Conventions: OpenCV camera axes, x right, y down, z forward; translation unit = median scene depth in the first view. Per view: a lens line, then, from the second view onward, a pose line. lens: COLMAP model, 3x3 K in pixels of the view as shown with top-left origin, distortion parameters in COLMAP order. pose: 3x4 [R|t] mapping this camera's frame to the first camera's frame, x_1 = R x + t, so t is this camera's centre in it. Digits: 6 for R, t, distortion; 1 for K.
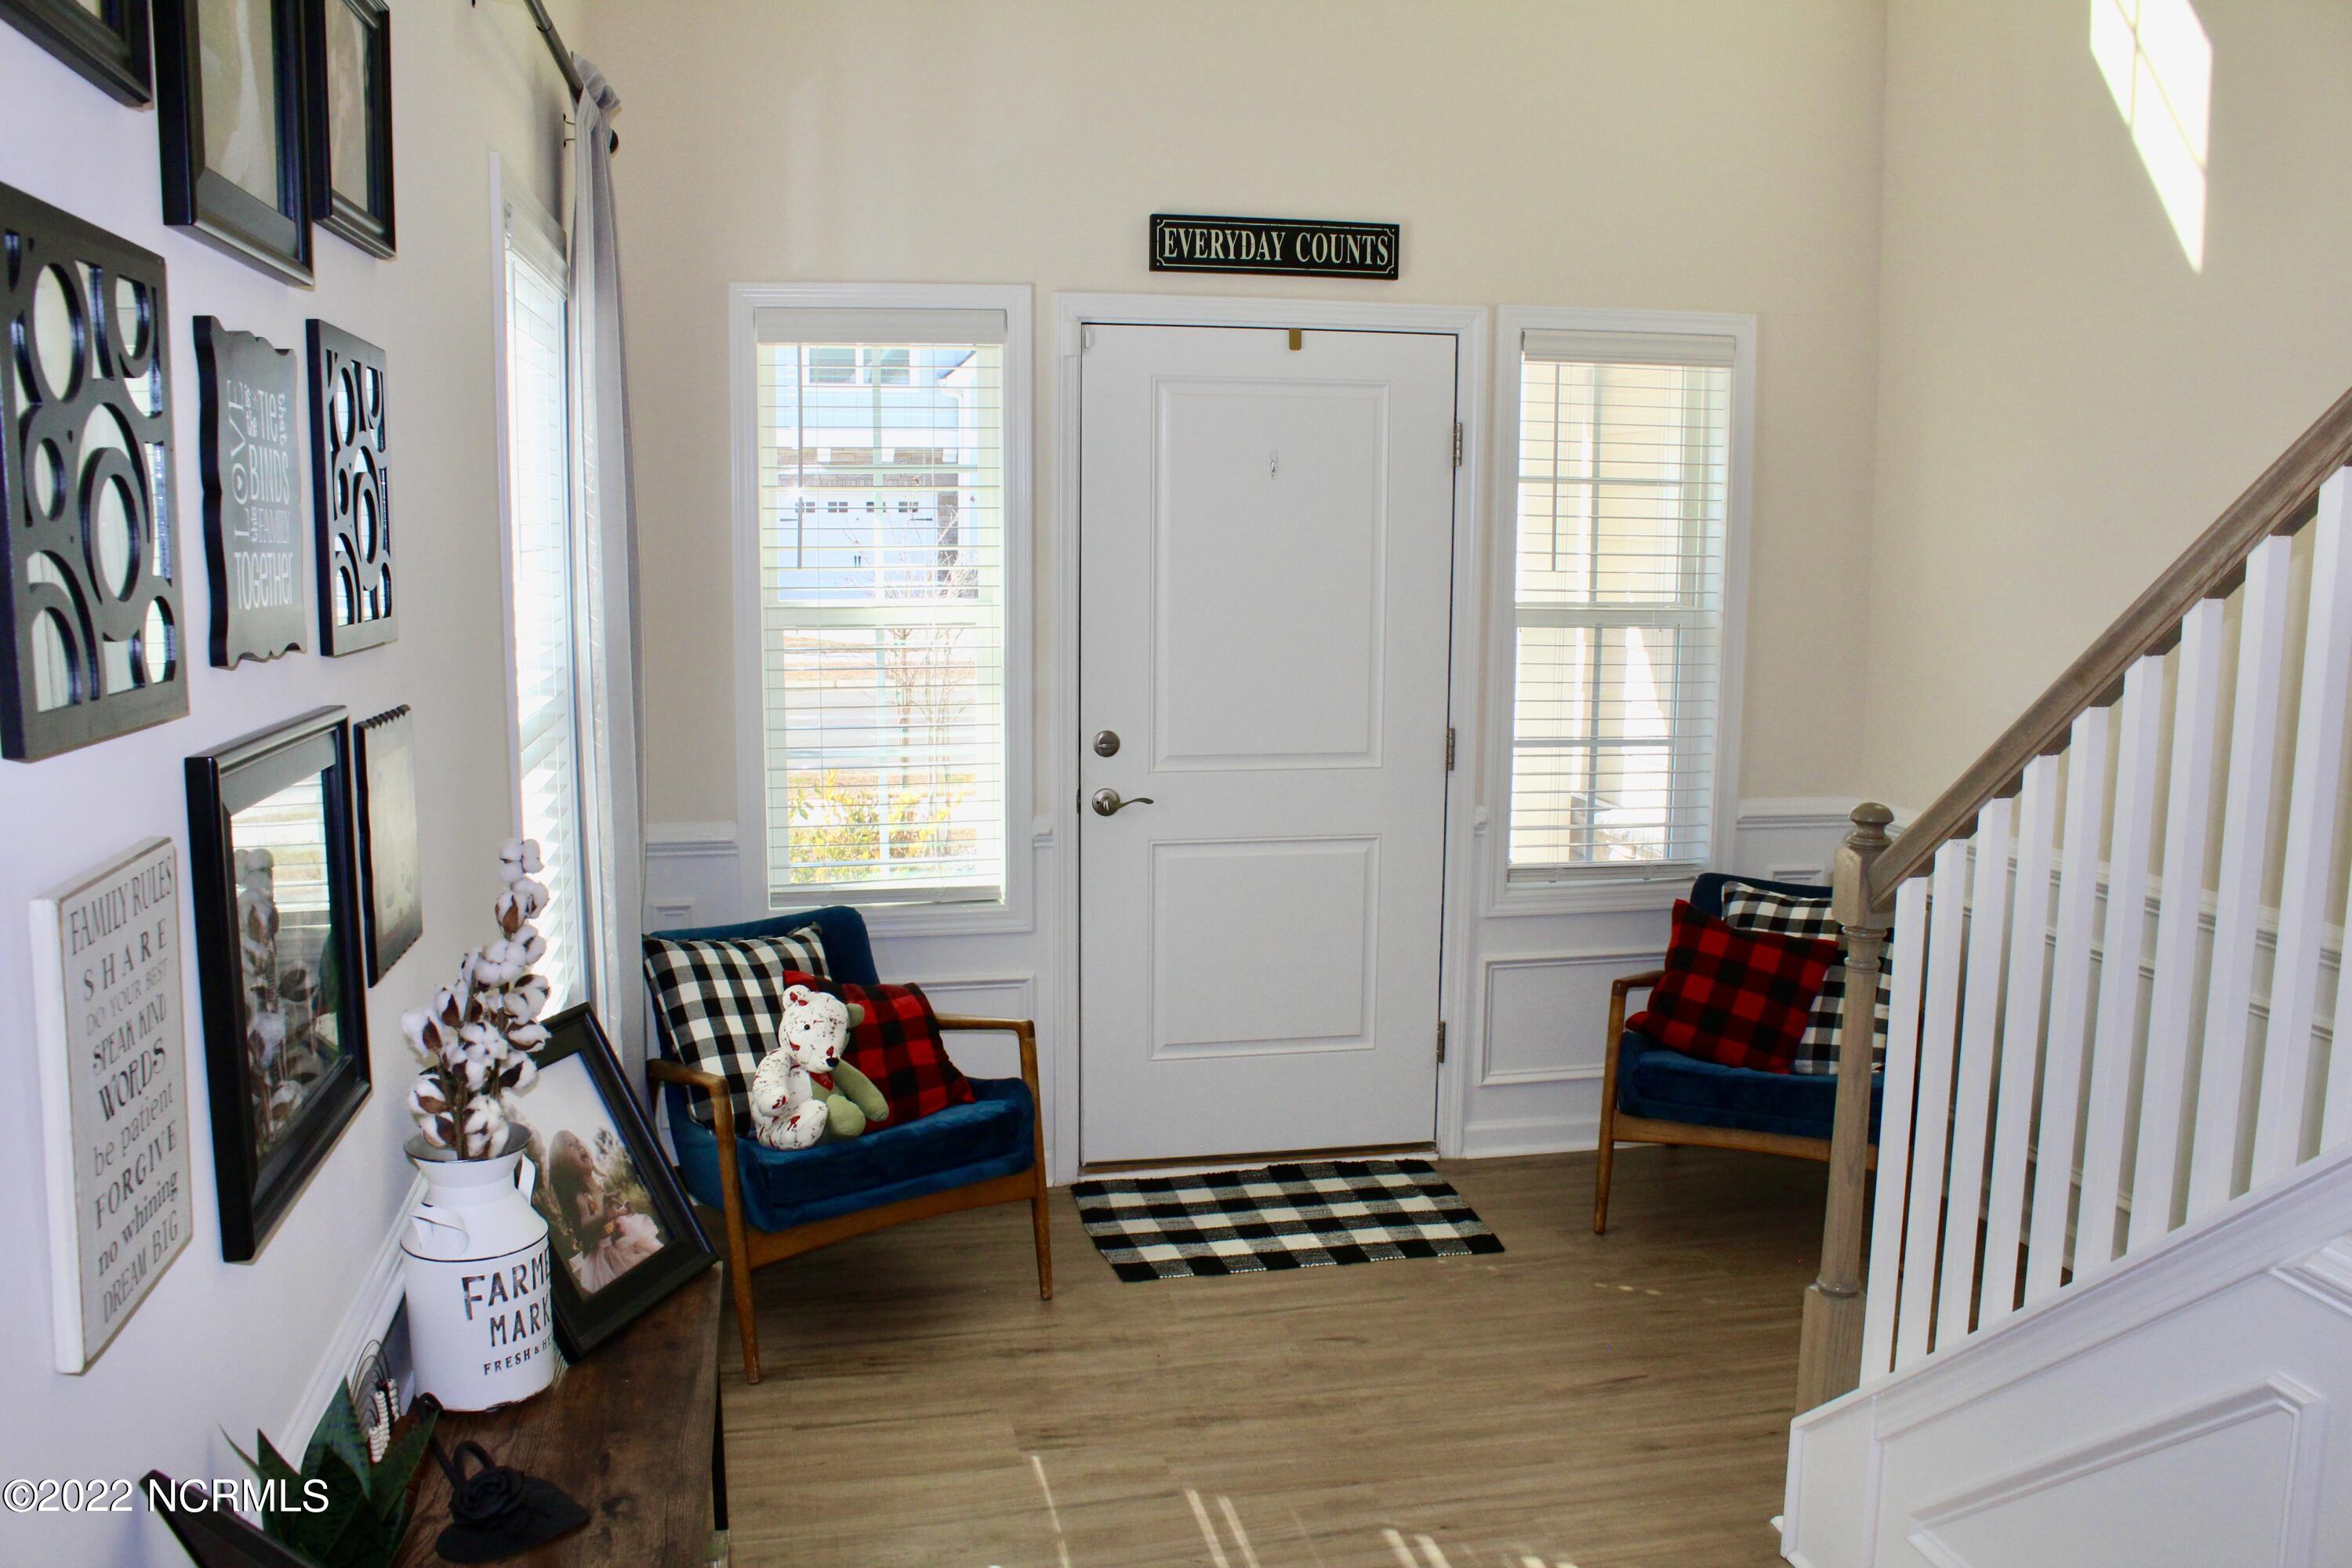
lens RADIAL K [[1948.9, 0, 1176.0], [0, 1948.9, 784.0], [0, 0, 1]] dist [-0.170567, 0.156035]
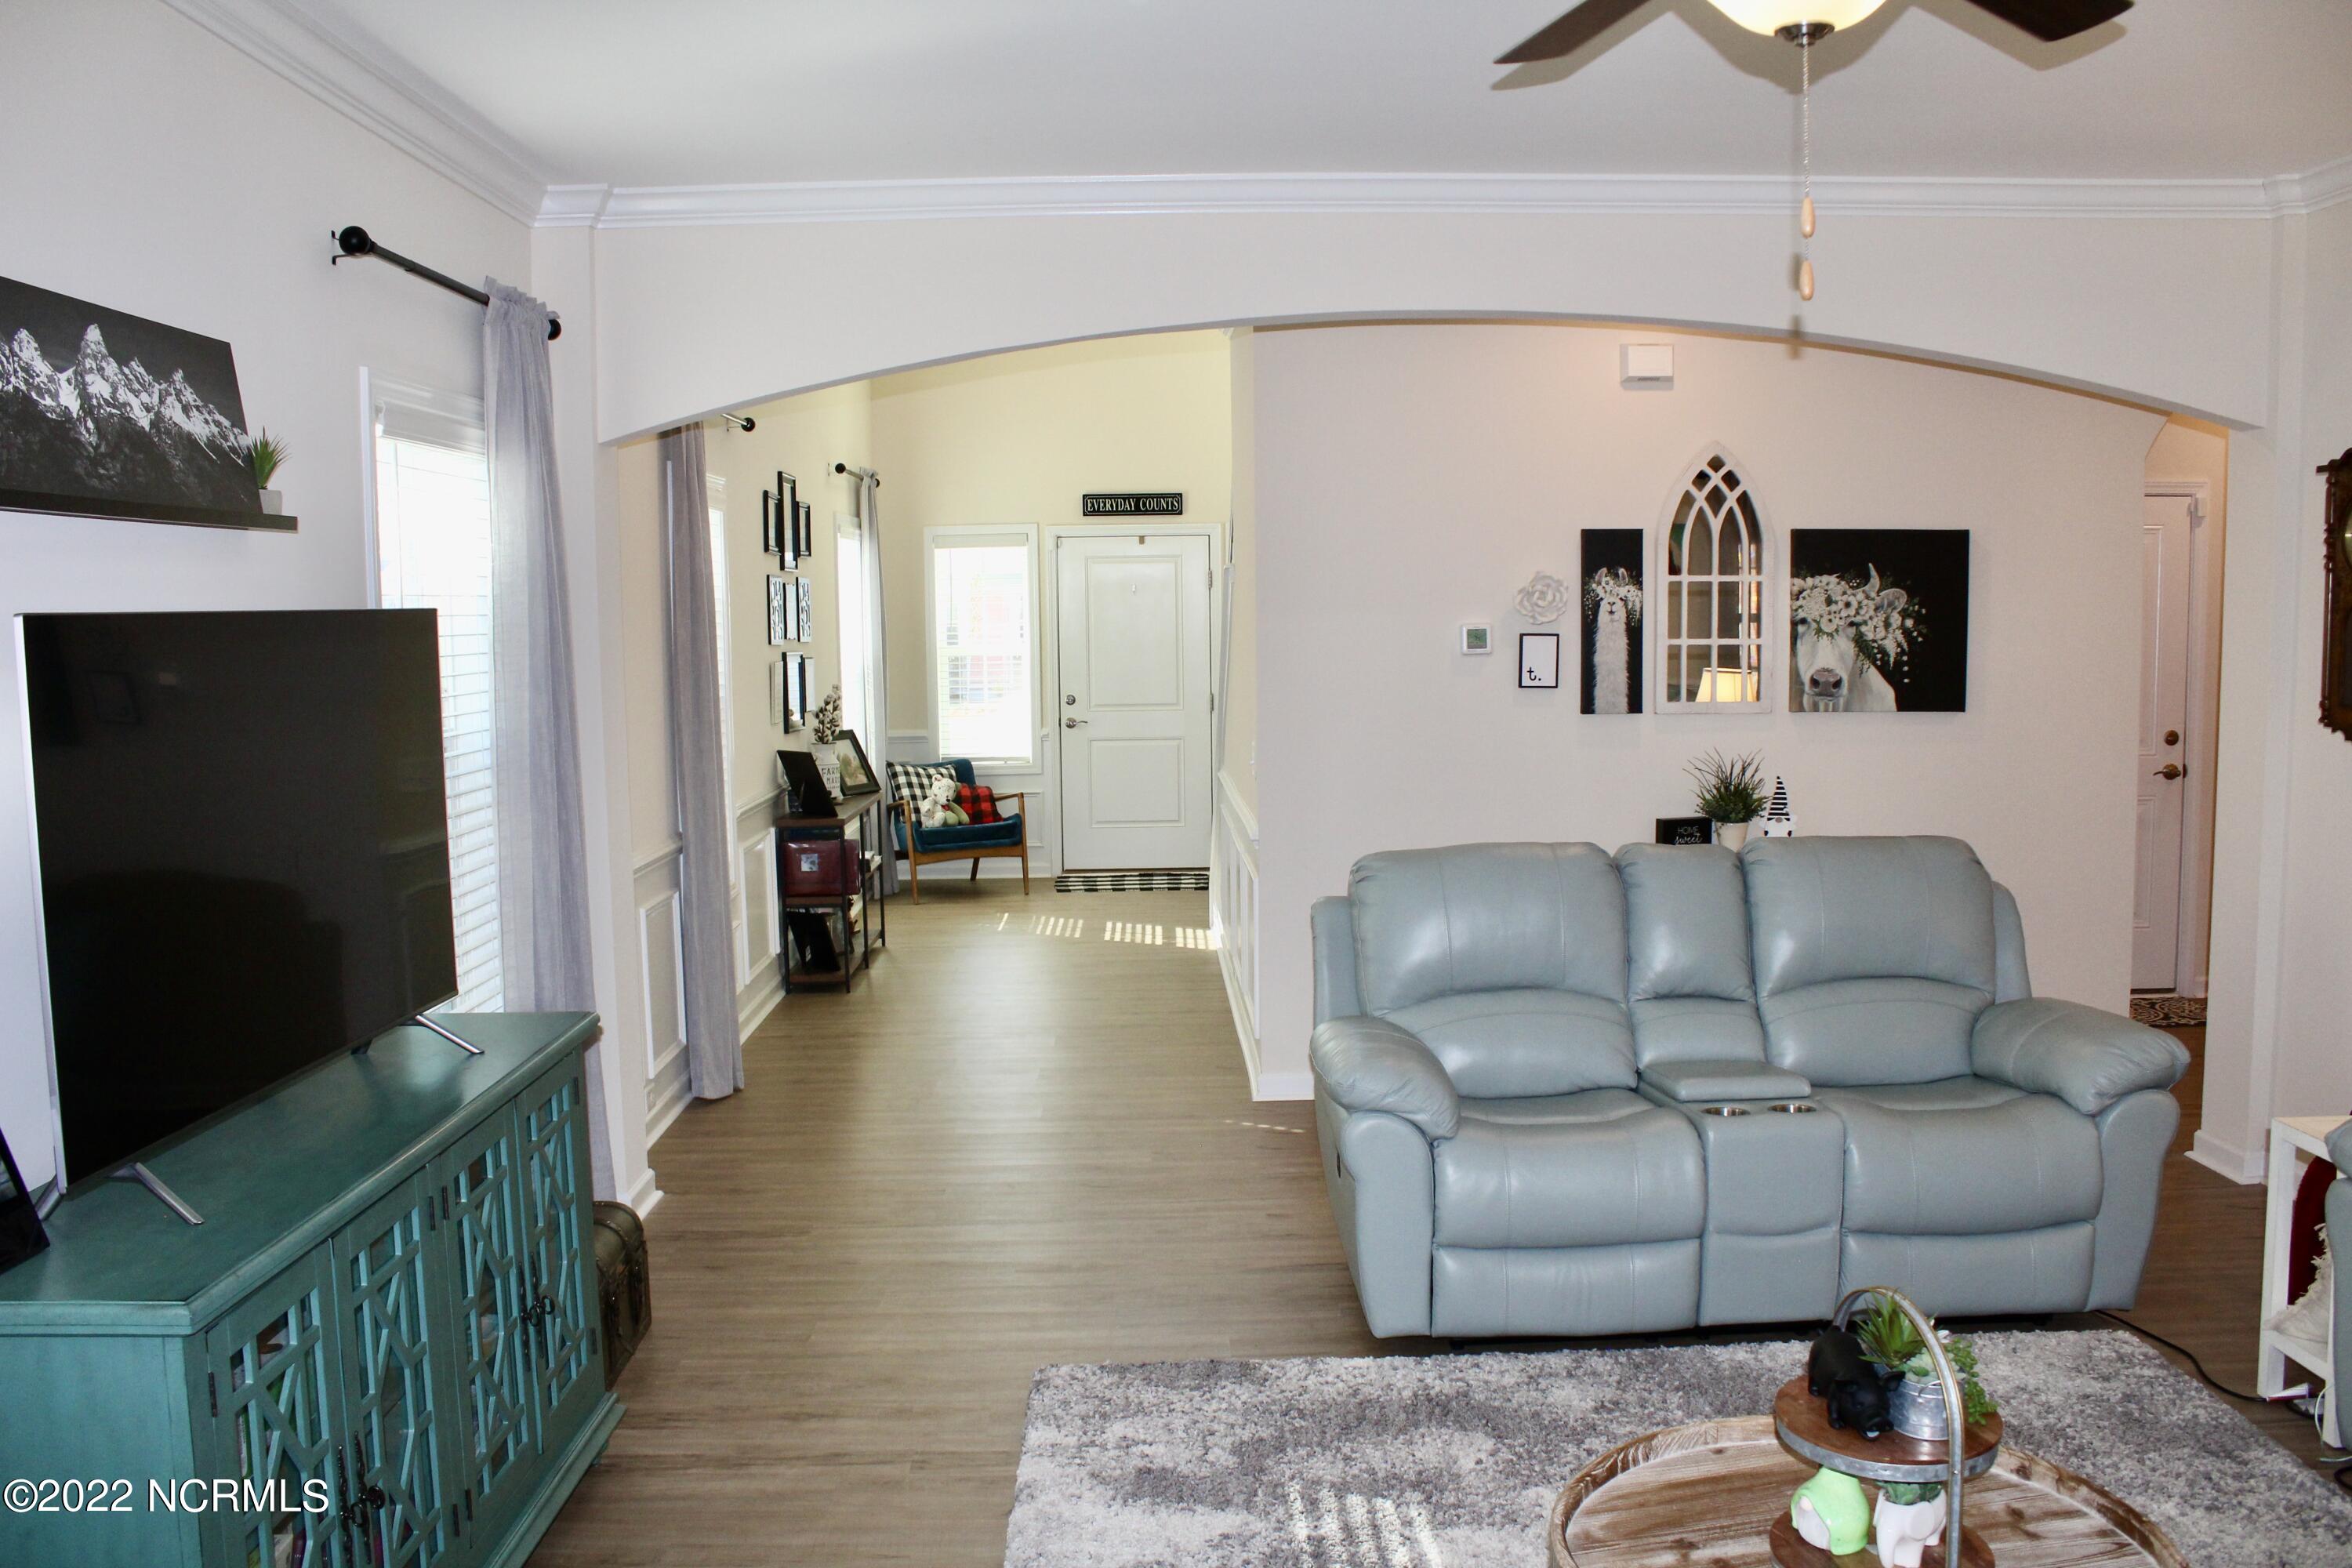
lens RADIAL K [[1948.9, 0, 1176.0], [0, 1948.9, 784.0], [0, 0, 1]] dist [-0.170567, 0.156035]
pose [[0.983429, -0.000613, -0.181293, 0.644304], [-0.007472, 0.999007, -0.043911, 0.230024], [0.181140, 0.044538, 0.982448, -1.690150]]
